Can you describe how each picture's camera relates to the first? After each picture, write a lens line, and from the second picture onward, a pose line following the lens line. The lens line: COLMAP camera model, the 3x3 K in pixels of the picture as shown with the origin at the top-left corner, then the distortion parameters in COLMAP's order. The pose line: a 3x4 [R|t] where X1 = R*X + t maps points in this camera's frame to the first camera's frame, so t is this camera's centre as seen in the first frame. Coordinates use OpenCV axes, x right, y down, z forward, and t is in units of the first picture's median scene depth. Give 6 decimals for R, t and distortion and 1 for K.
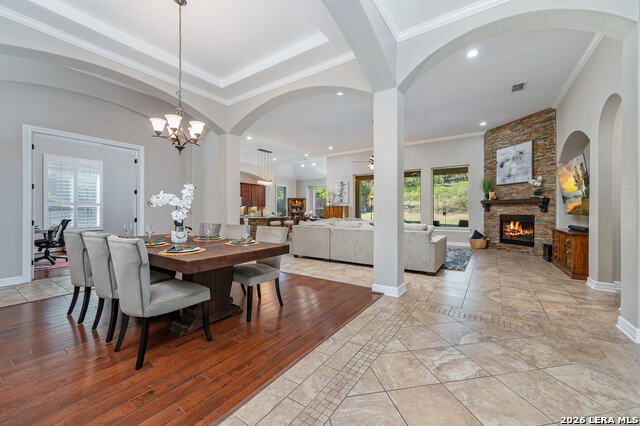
lens RADIAL K [[255.4, 0, 321.3], [0, 255.4, 212.2], [0, 0, 1]] dist [0.000376, 0.000052]
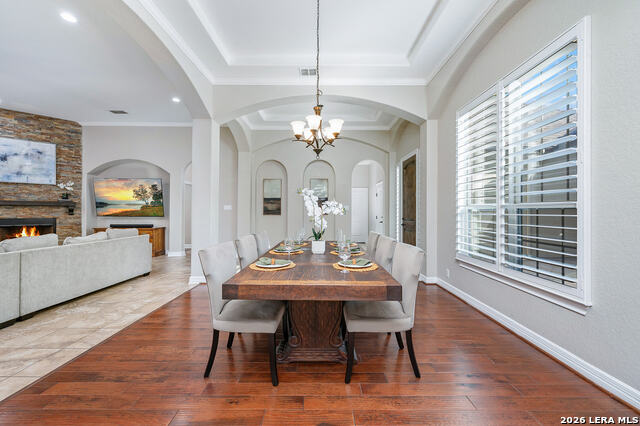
lens RADIAL K [[255.4, 0, 321.2], [0, 255.4, 211.8], [0, 0, 1]] dist [0.000376, 0.000052]
pose [[-0.552443, -0.002133, 0.833548, -0.601925], [0.000653, 0.999995, 0.002992, -0.015338], [-0.833551, 0.002197, -0.552439, 0.681537]]
